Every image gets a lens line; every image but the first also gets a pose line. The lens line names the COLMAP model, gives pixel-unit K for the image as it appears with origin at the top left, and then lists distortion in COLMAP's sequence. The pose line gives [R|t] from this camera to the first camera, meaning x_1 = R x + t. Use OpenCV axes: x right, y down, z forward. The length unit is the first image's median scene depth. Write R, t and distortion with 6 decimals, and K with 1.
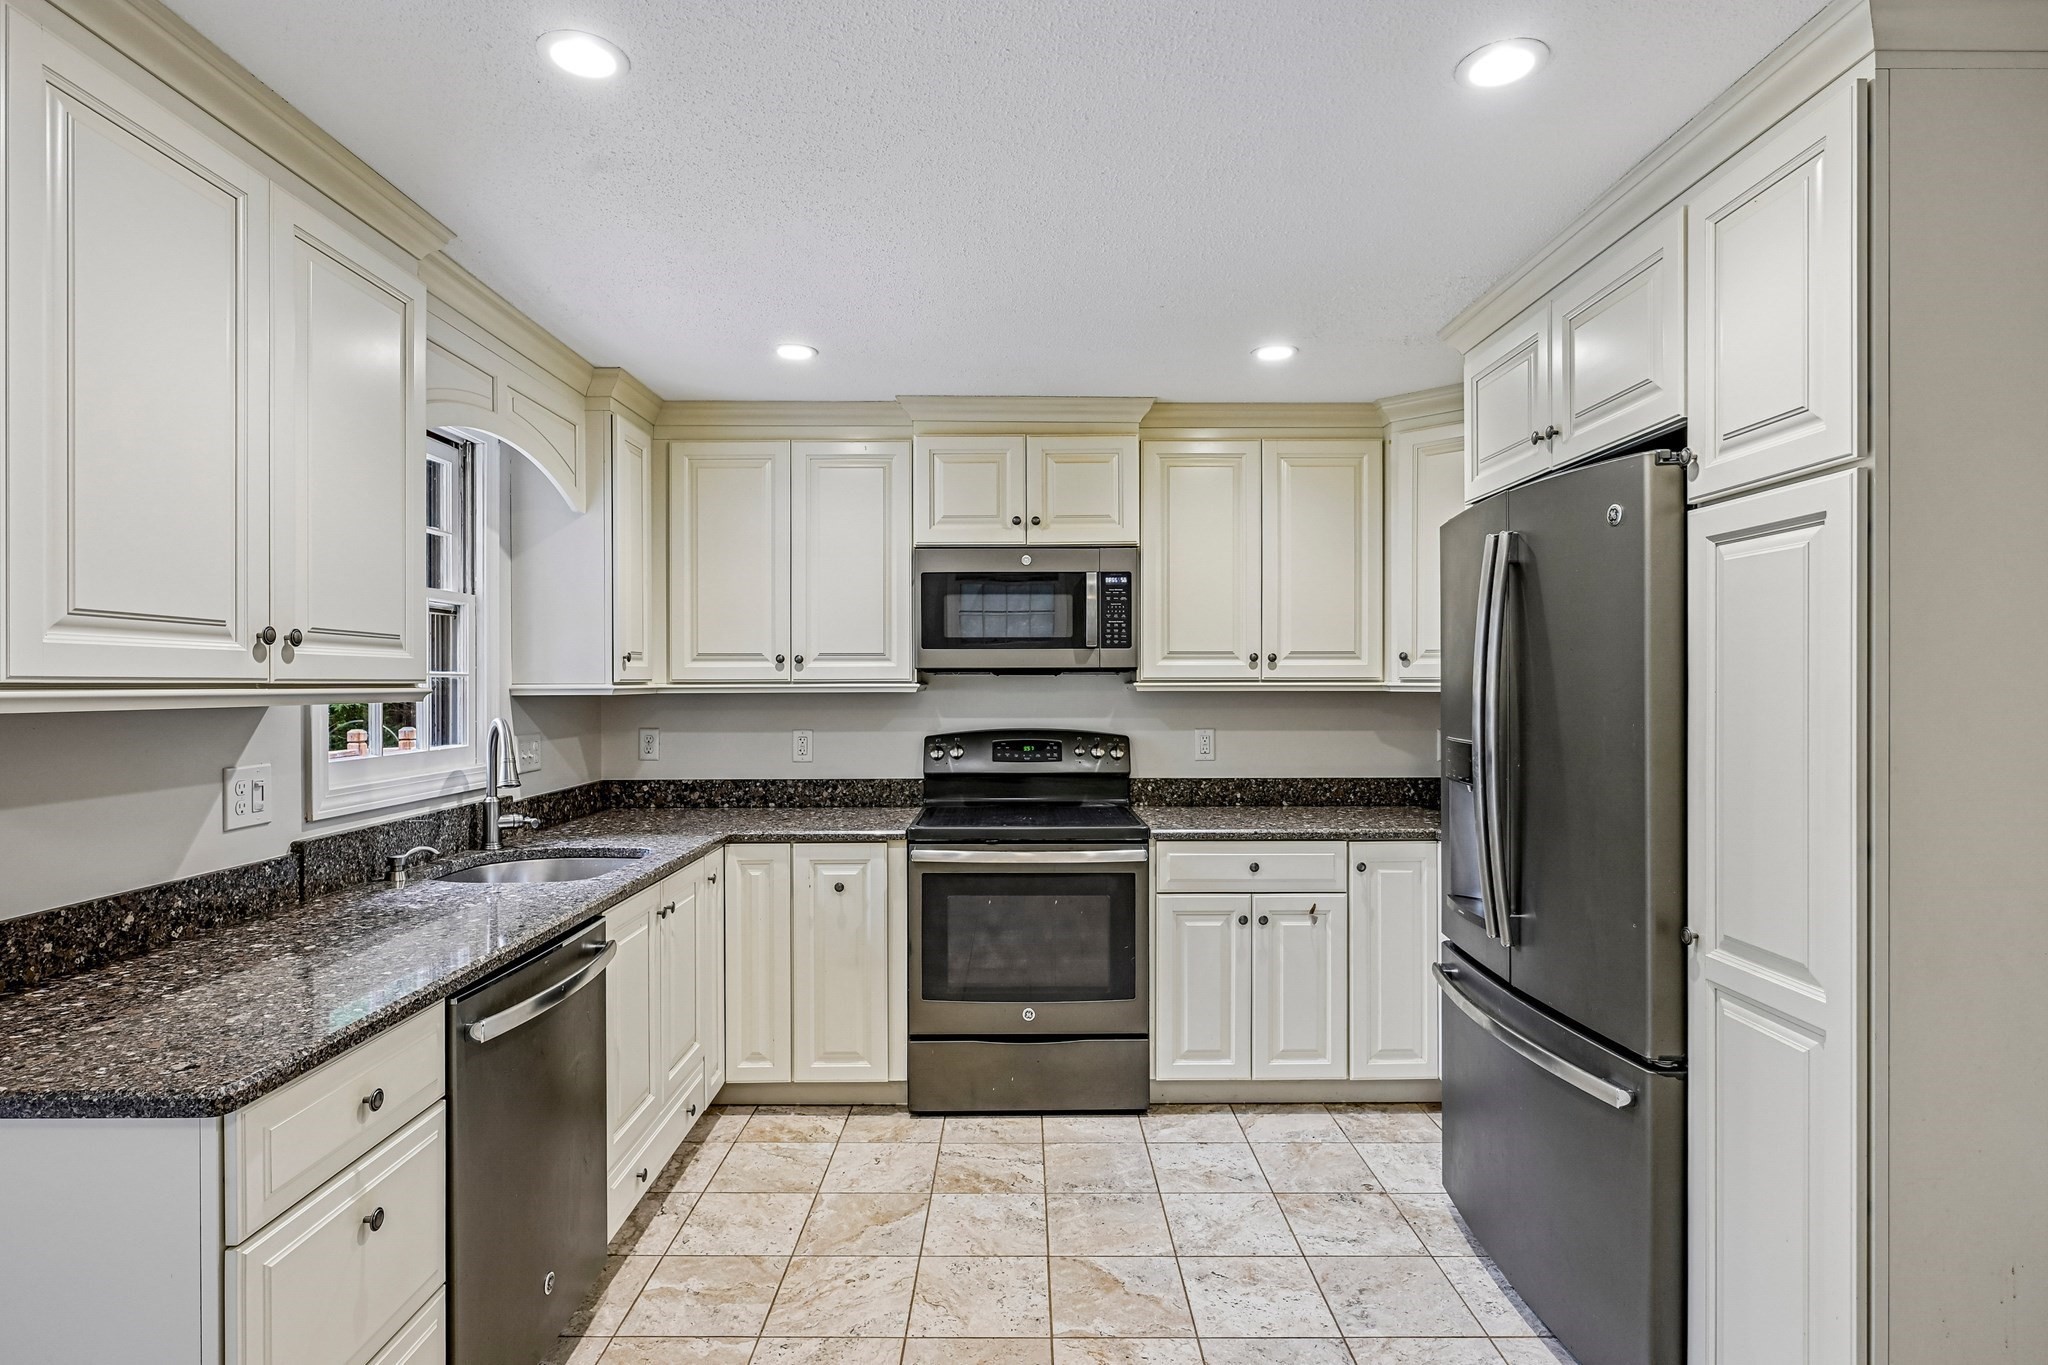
lens RADIAL K [[1037.6, 0, 1024.0], [0, 1037.6, 682.5], [0, 0, 1]] dist [-0.000596, 0.000168]
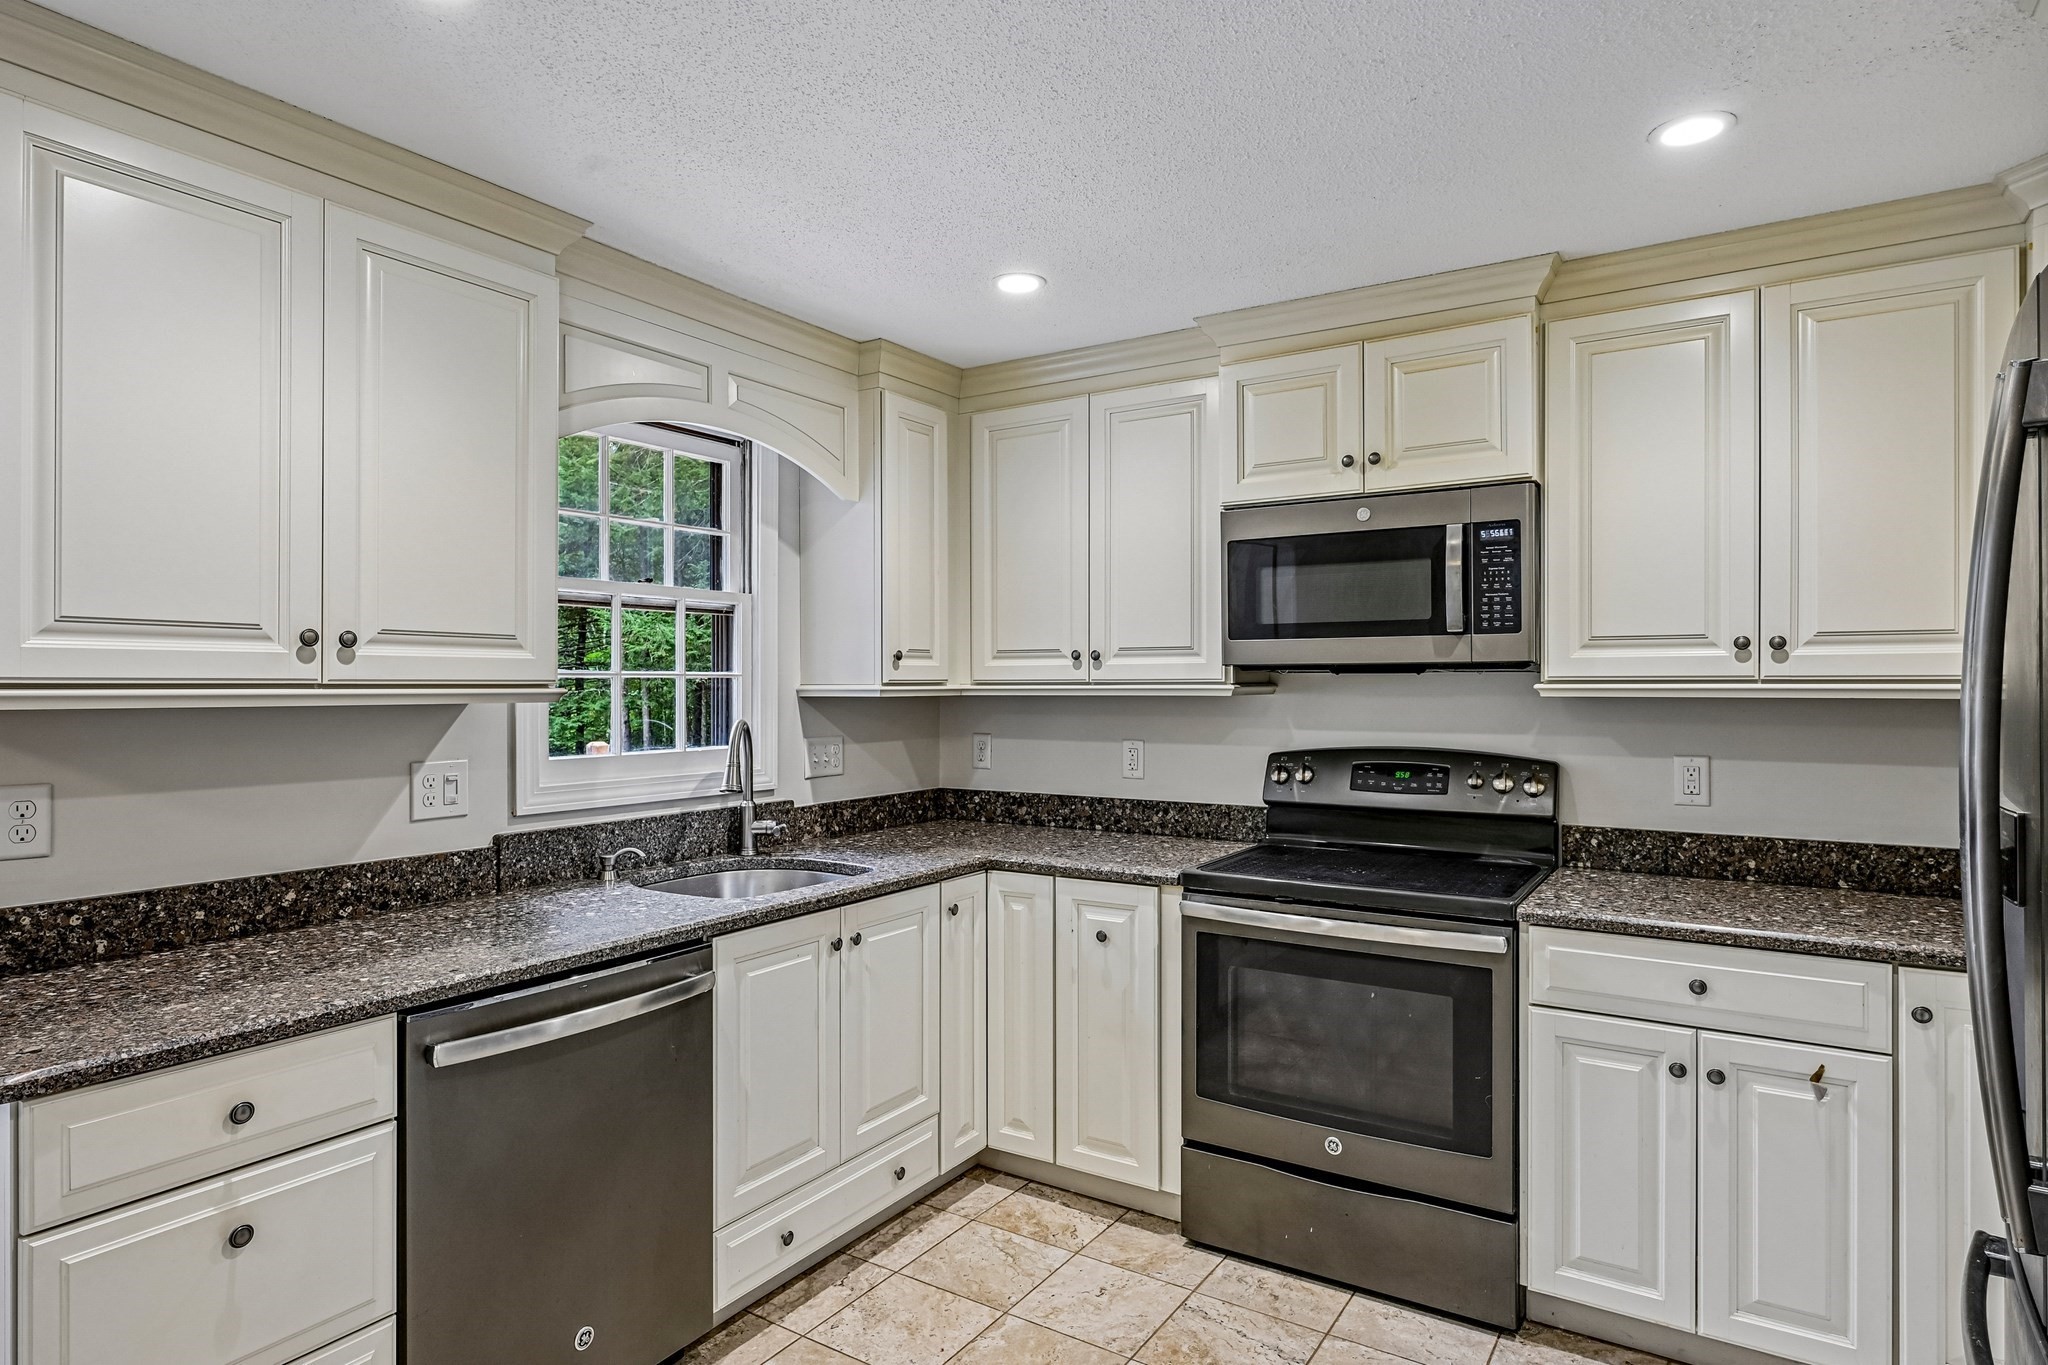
lens RADIAL K [[1132.3, 0, 1024.0], [0, 1132.3, 682.5], [0, 0, 1]] dist [0.000871, 0.000836]
pose [[0.839197, 0.000325, -0.543827, 0.249974], [-0.000800, 0.999999, -0.000636, -0.000064], [0.543827, 0.000969, 0.839197, 0.224287]]
